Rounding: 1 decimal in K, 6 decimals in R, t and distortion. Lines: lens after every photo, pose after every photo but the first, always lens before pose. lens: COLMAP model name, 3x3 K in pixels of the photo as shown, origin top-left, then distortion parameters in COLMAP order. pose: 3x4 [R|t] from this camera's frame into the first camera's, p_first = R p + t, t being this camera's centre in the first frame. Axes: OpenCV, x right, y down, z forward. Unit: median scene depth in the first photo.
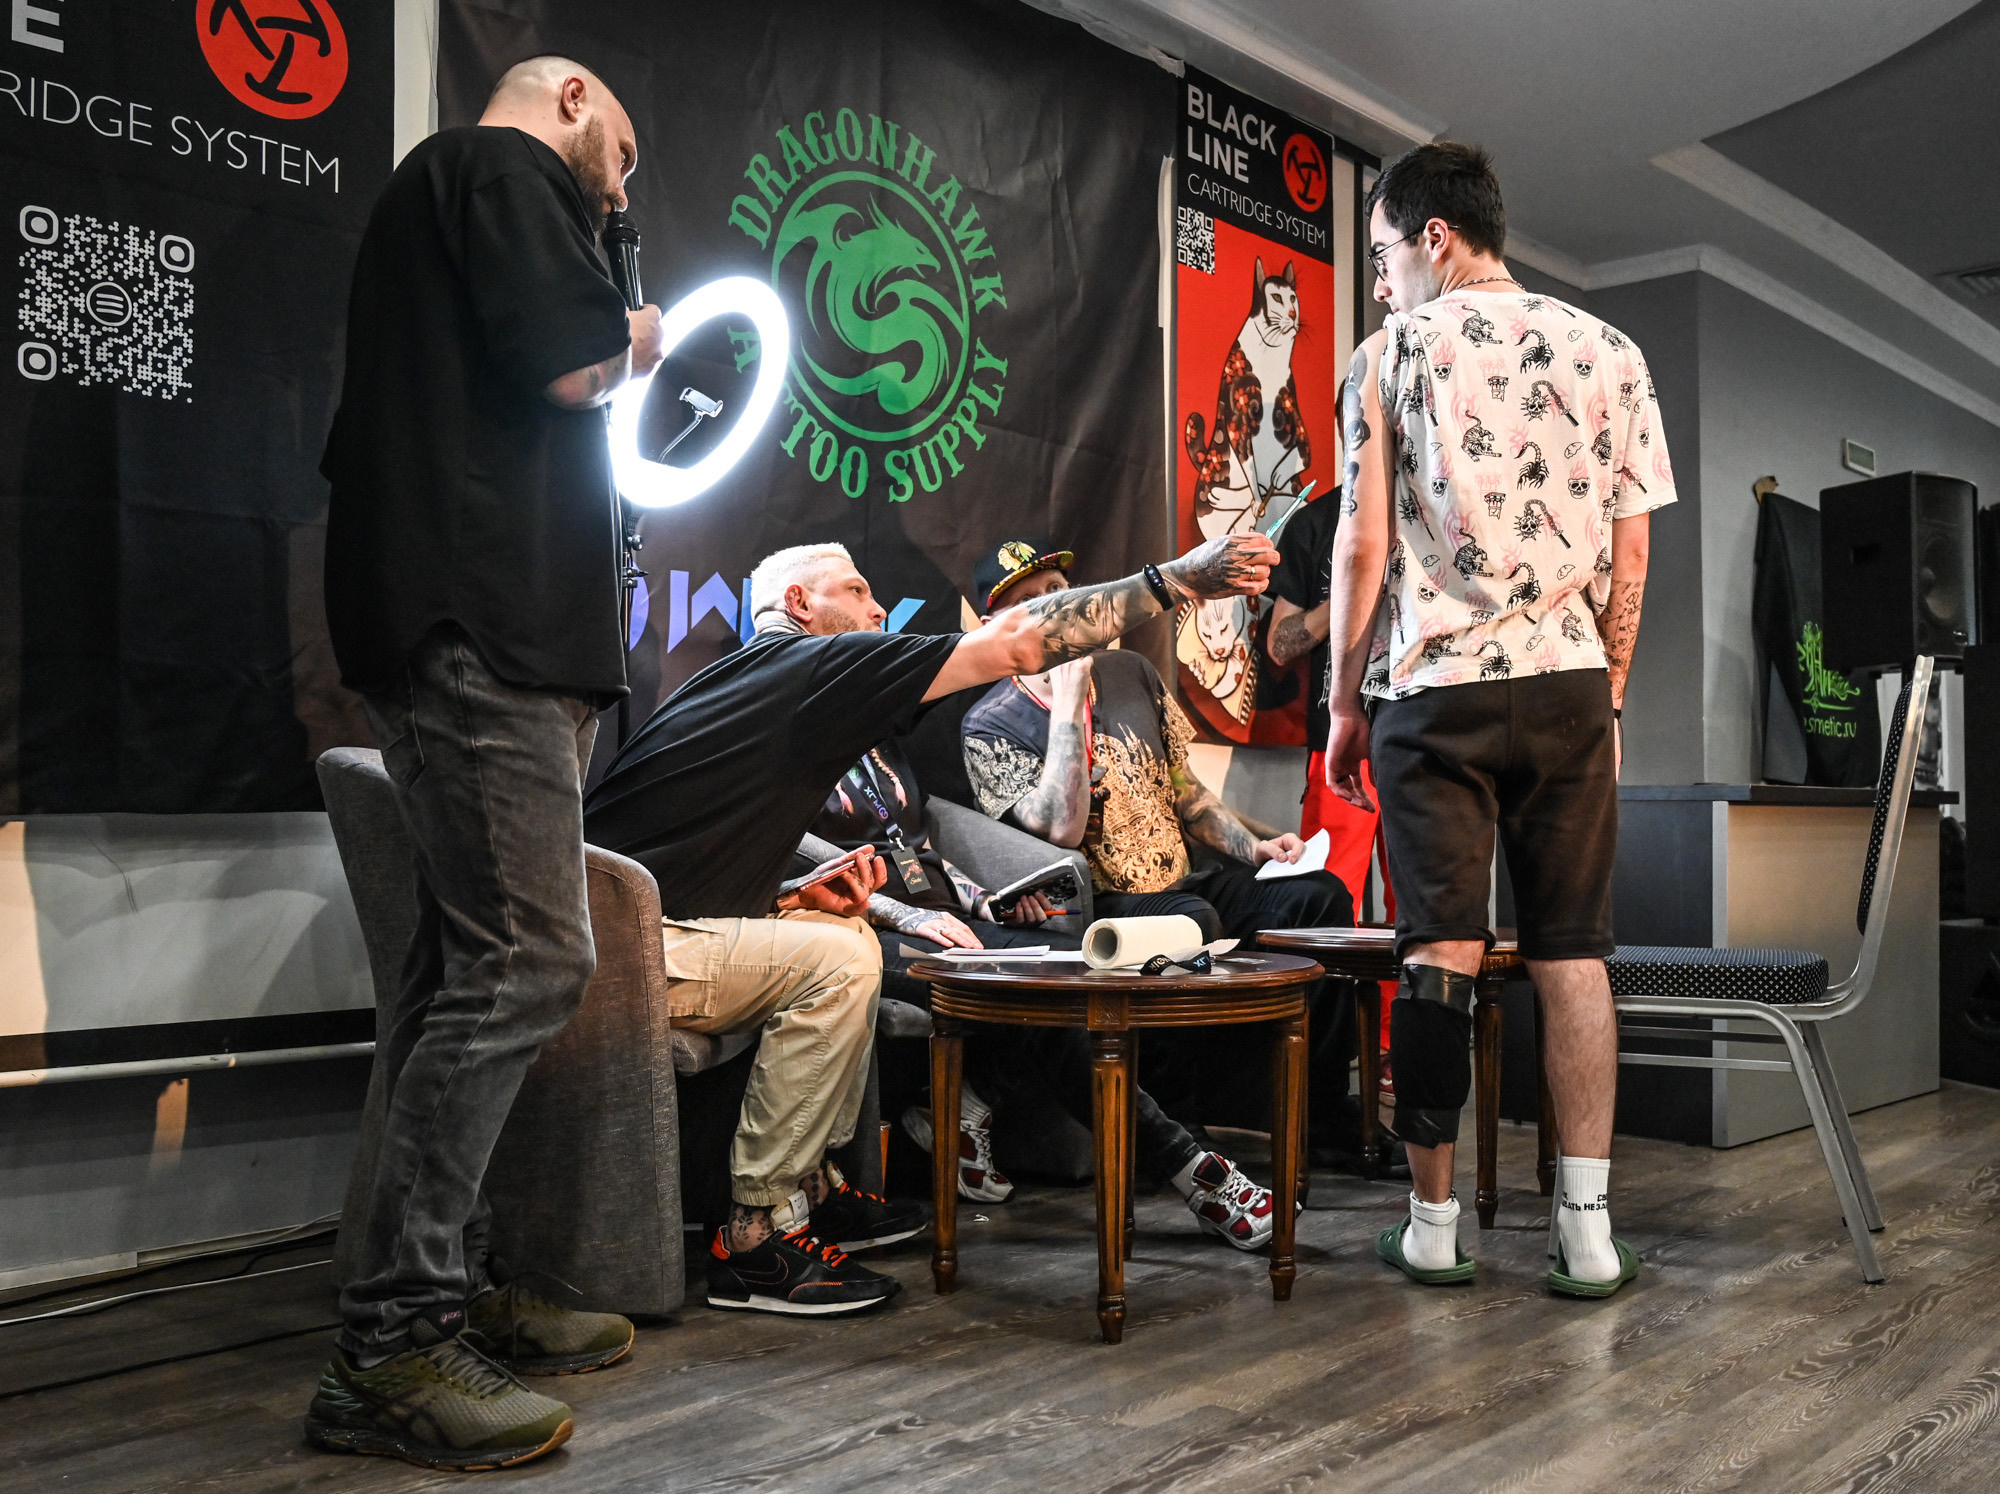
lens RADIAL K [[1853.1, 0, 1023.7], [0, 1853.1, 749.8], [0, 0, 1]] dist [-0.015107, 0.012339]
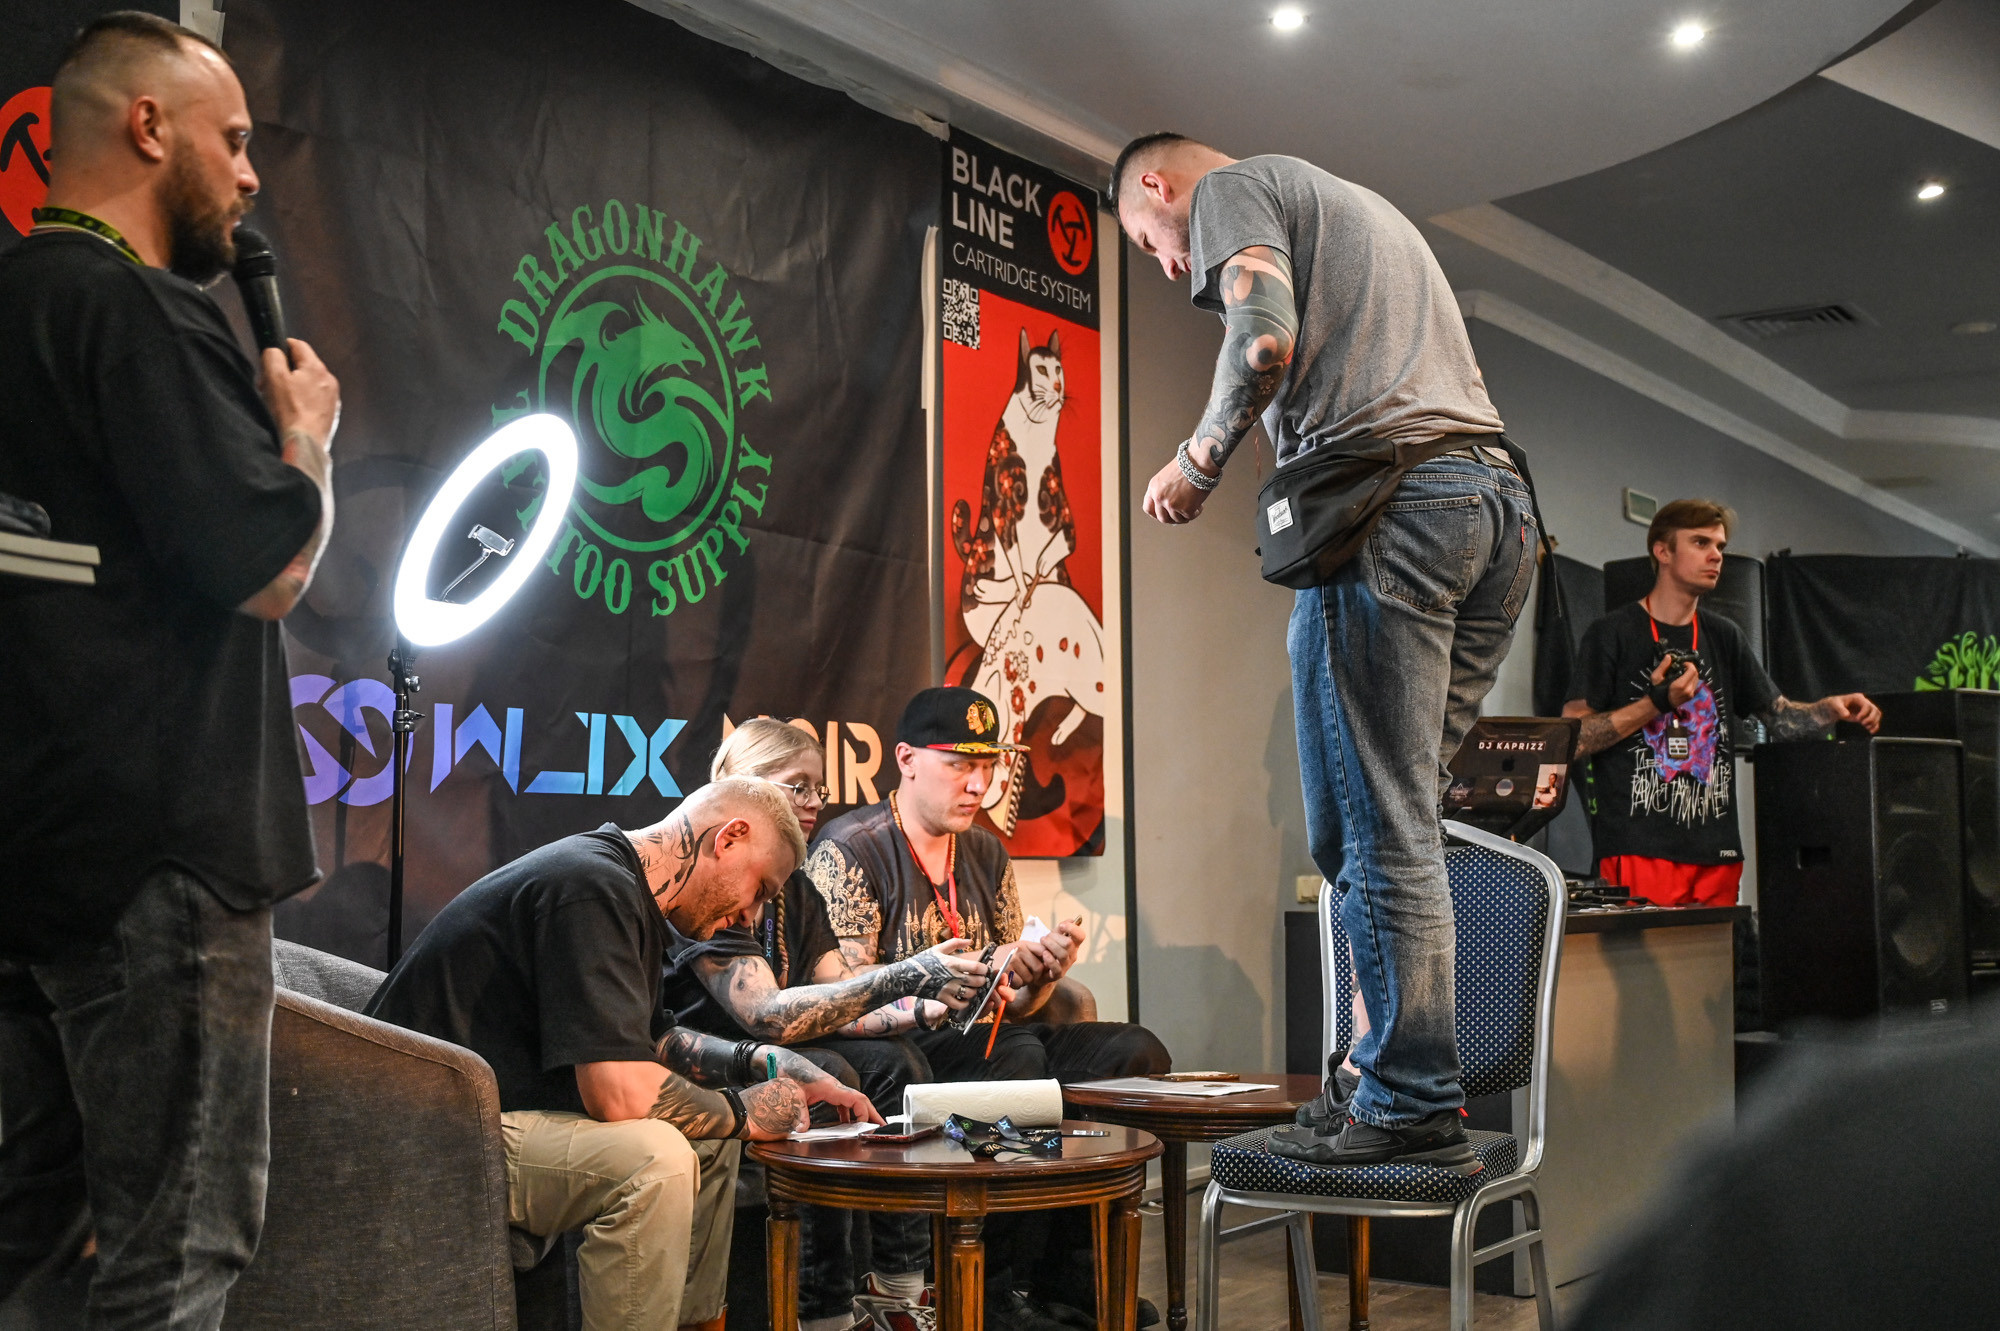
lens RADIAL K [[2362.6, 0, 942.0], [0, 2362.6, 637.9], [0, 0, 1]] dist [0.002246, -0.019151]
pose [[0.990465, 0.007565, 0.137560, -0.093335], [-0.000408, 0.998648, -0.051980, -0.062838], [-0.137767, 0.051428, 0.989129, -0.191583]]
